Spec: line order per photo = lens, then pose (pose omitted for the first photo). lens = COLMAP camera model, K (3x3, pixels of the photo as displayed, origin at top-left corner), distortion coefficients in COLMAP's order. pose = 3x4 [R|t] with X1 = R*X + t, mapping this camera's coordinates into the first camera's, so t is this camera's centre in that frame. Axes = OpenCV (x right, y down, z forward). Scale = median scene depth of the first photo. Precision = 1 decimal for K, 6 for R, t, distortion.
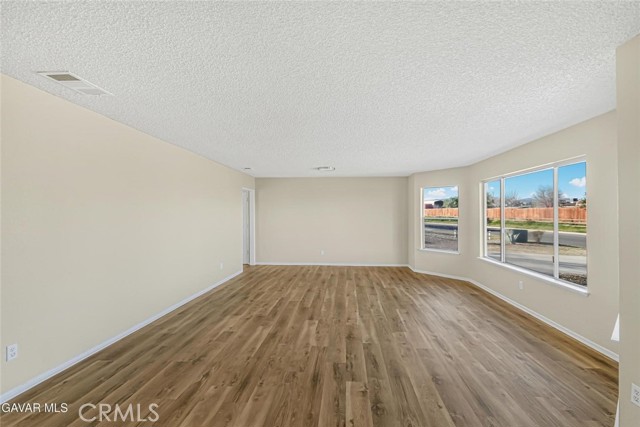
lens RADIAL K [[278.6, 0, 320.0], [0, 278.6, 213.5], [0, 0, 1]] dist [-0.000162, -0.000038]
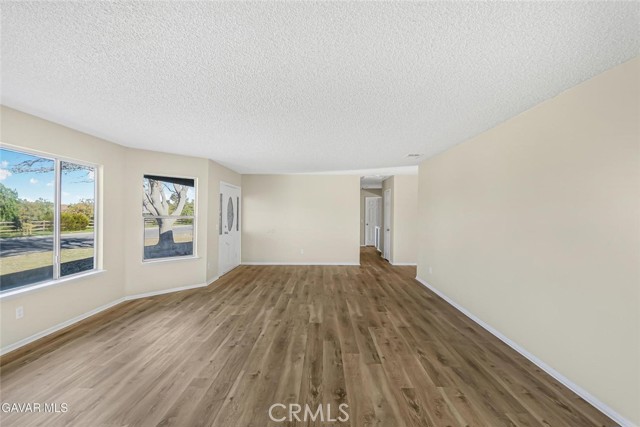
lens RADIAL K [[278.6, 0, 320.0], [0, 278.6, 213.5], [0, 0, 1]] dist [-0.000162, -0.000038]
pose [[-0.996473, -0.006835, -0.083636, 0.040493], [-0.006425, 0.999966, -0.005171, 0.010462], [0.083668, -0.004616, -0.996483, 2.009498]]
